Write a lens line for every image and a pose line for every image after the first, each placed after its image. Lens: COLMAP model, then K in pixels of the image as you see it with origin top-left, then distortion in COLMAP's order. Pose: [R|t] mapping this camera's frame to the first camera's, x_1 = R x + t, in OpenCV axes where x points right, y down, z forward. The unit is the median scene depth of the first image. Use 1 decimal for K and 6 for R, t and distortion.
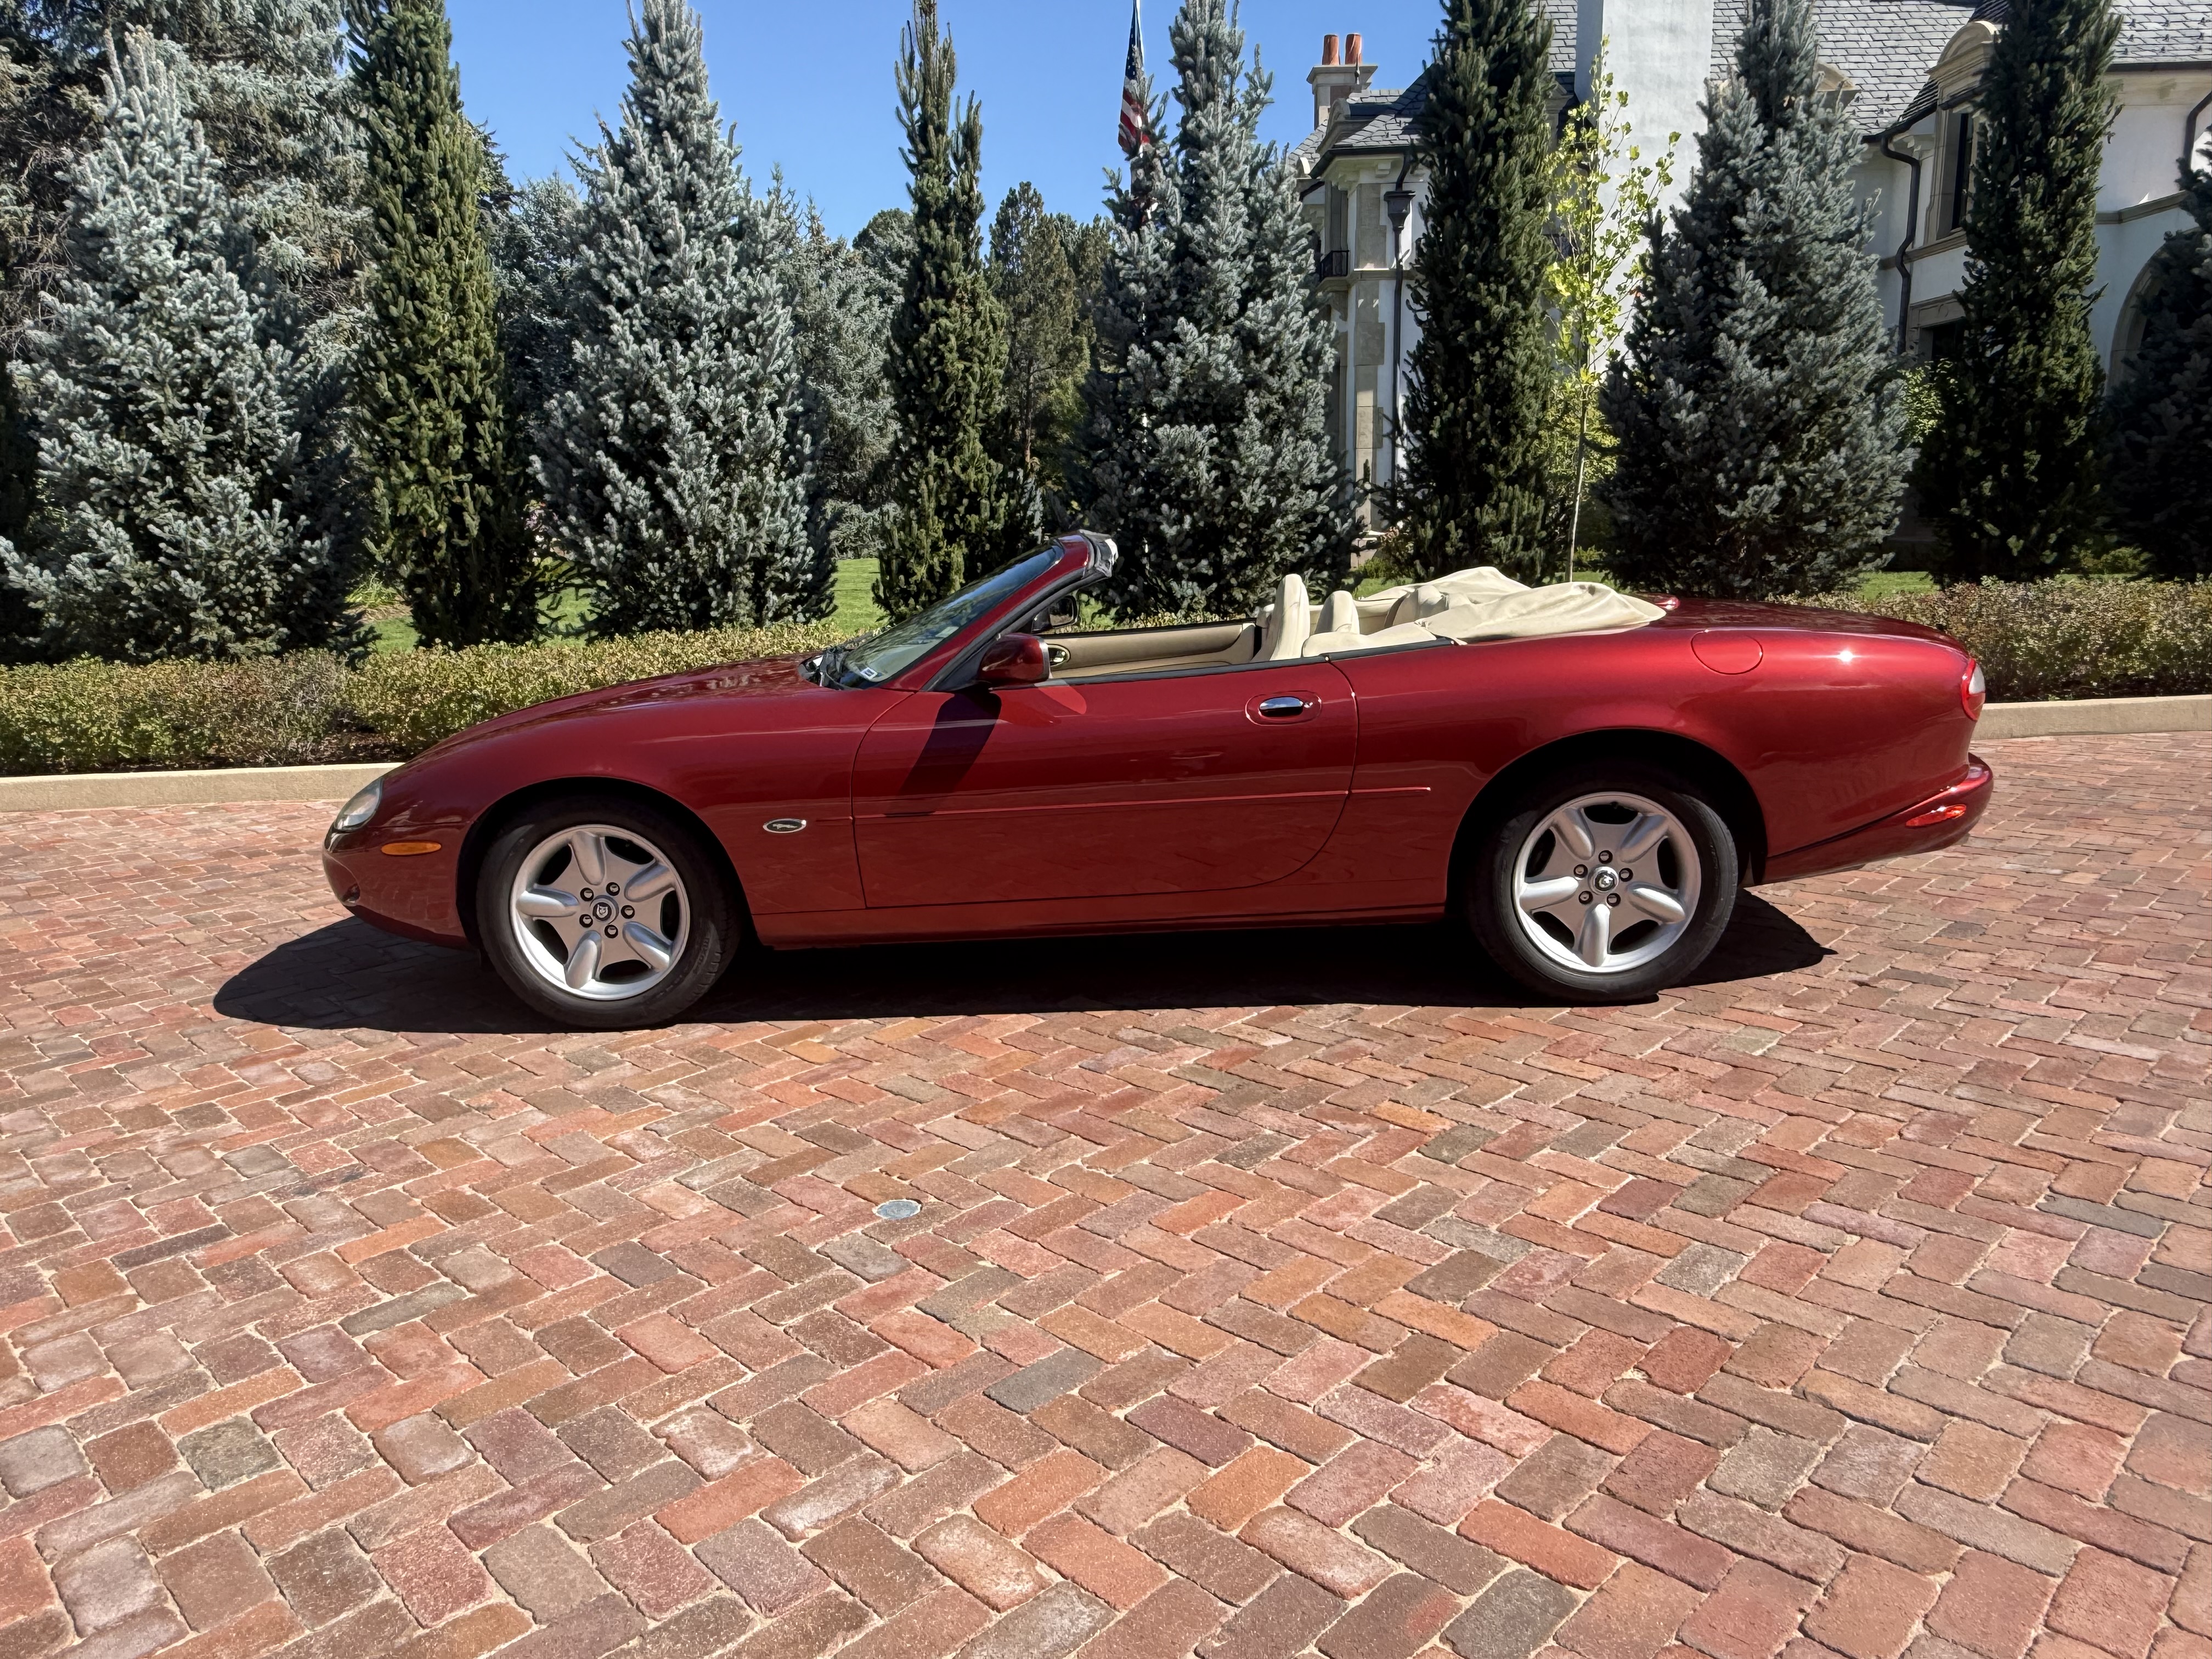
lens RADIAL K [[1550.0, 0, 1086.6], [0, 1550.0, 830.0], [0, 0, 1]] dist [-0.000018, -0.004145]
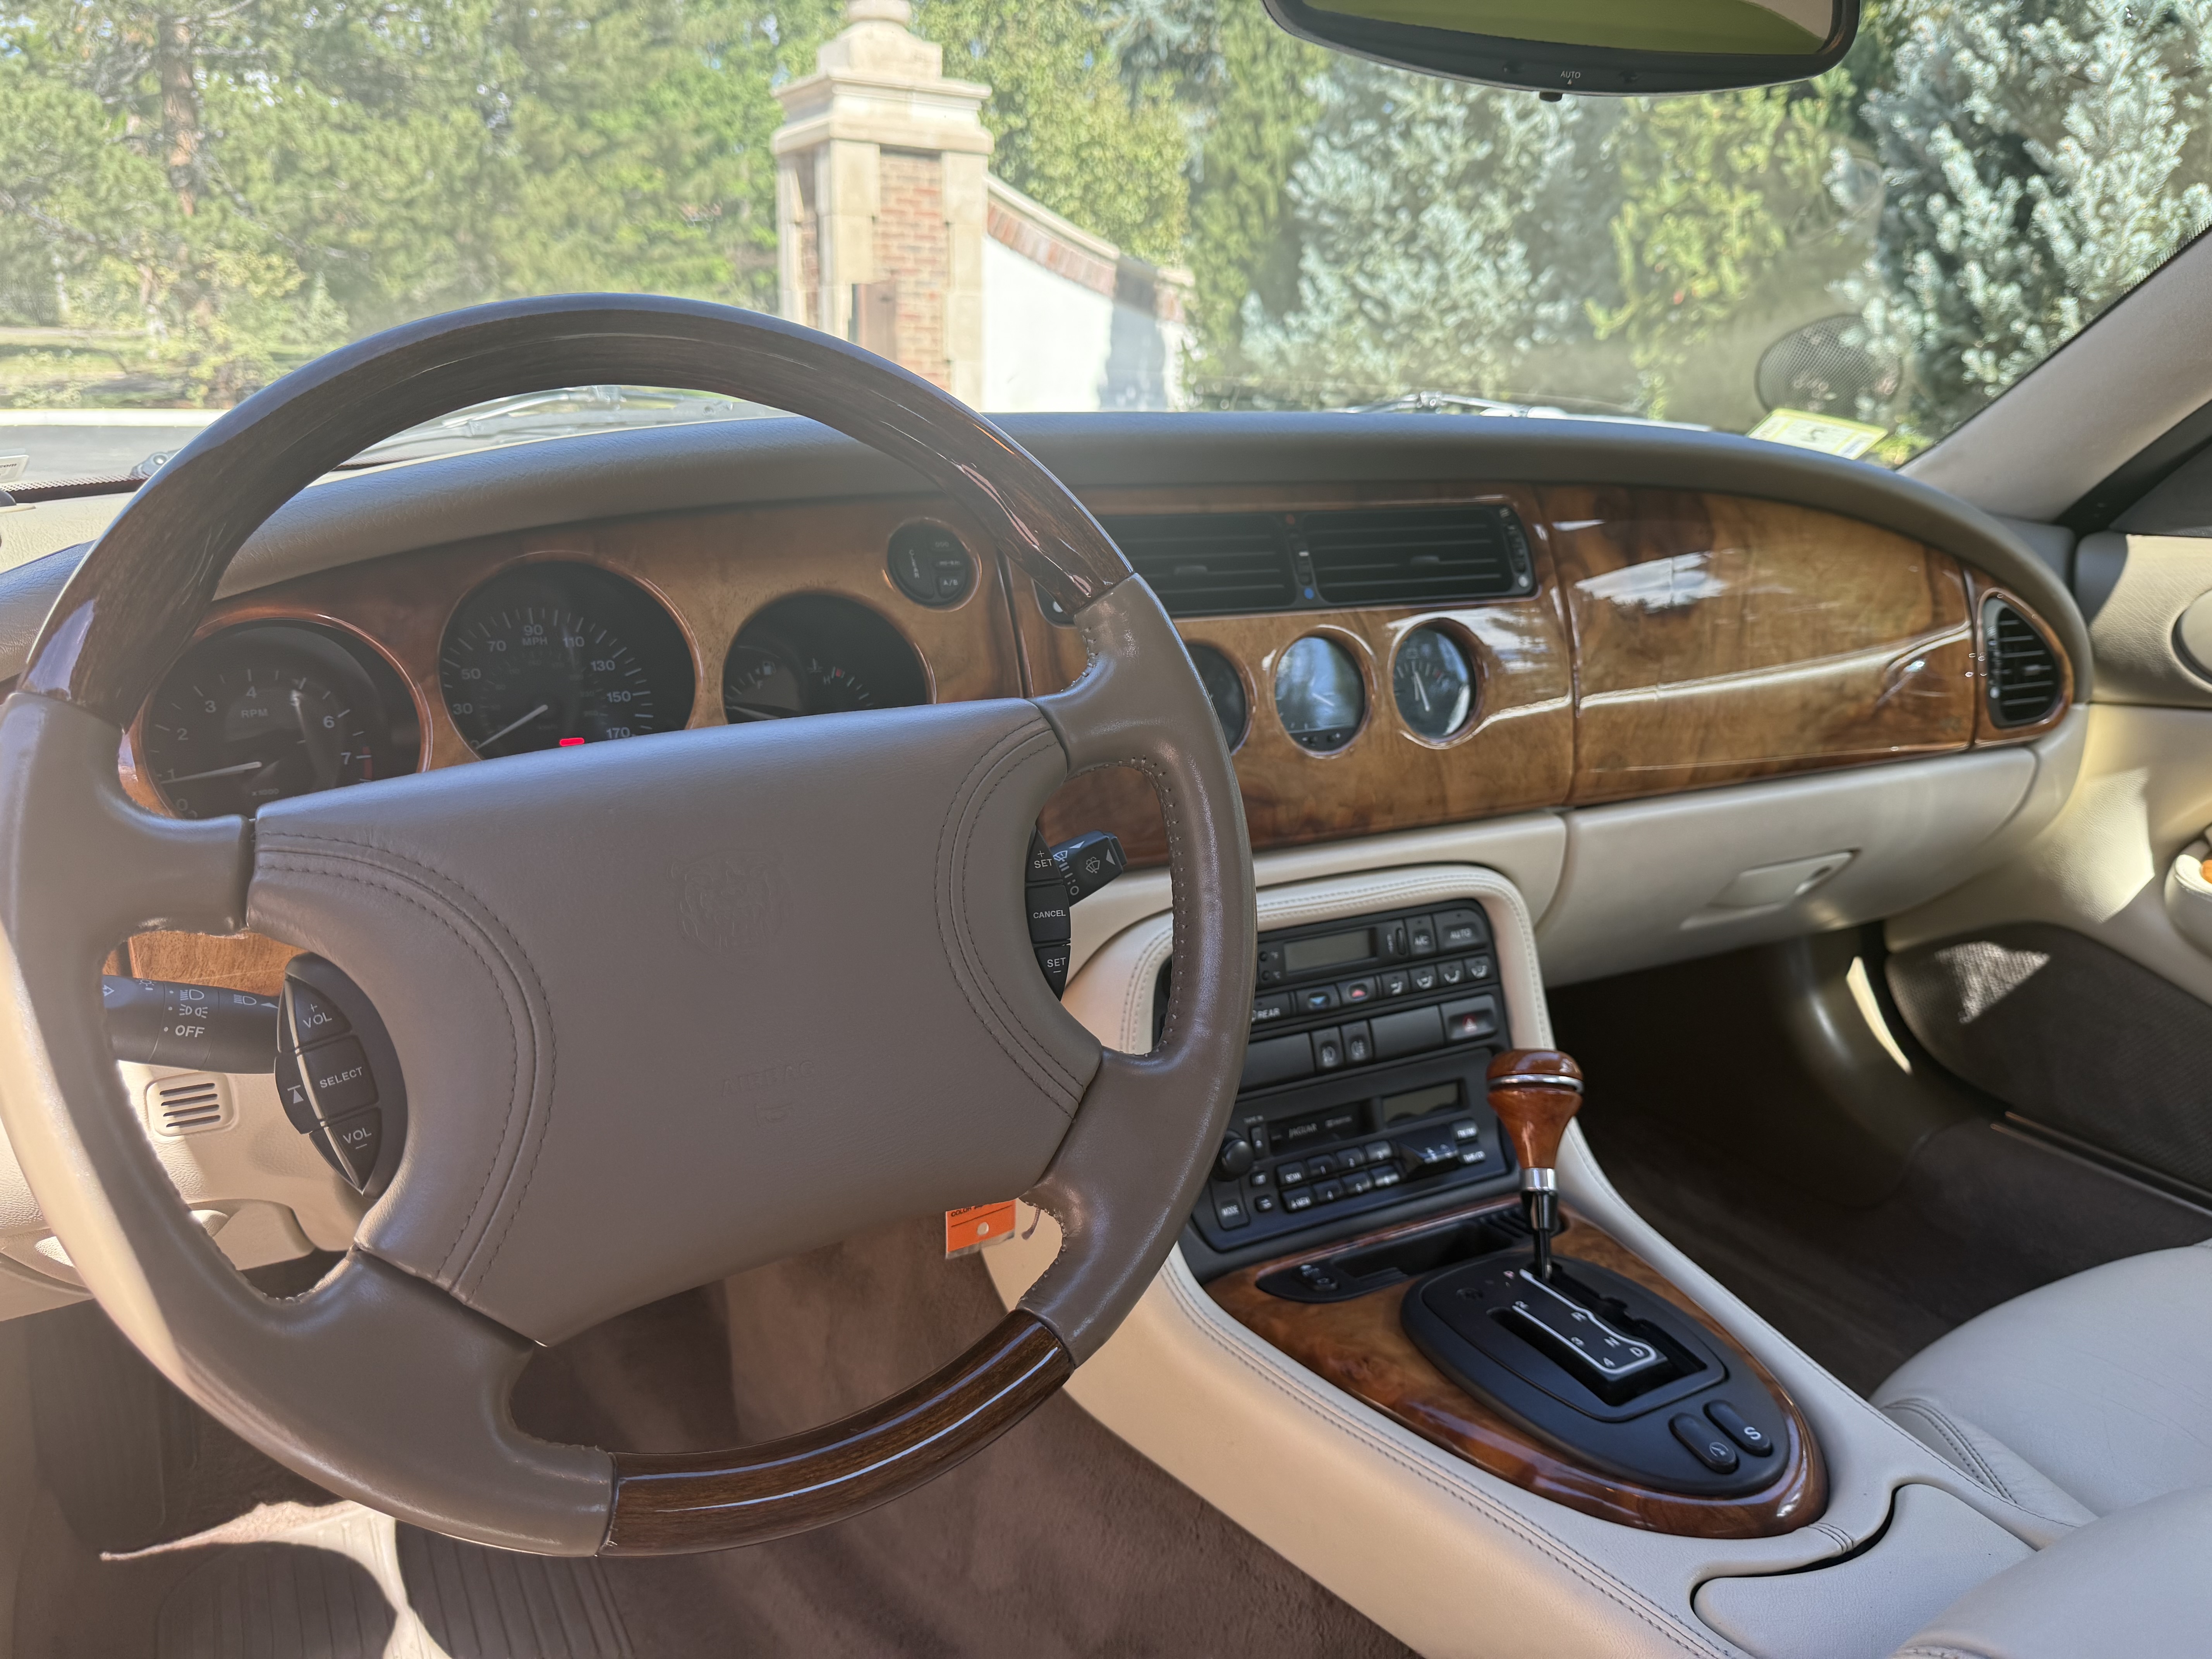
lens RADIAL K [[1595.4, 0, 1120.1], [0, 1595.4, 834.6], [0, 0, 1]] dist [0.013457, -0.029653]
pose [[0.516603, 0.278953, -0.809510, 0.043396], [-0.215550, 0.957362, 0.192345, -0.060838], [0.828649, 0.075124, 0.554704, 0.489567]]
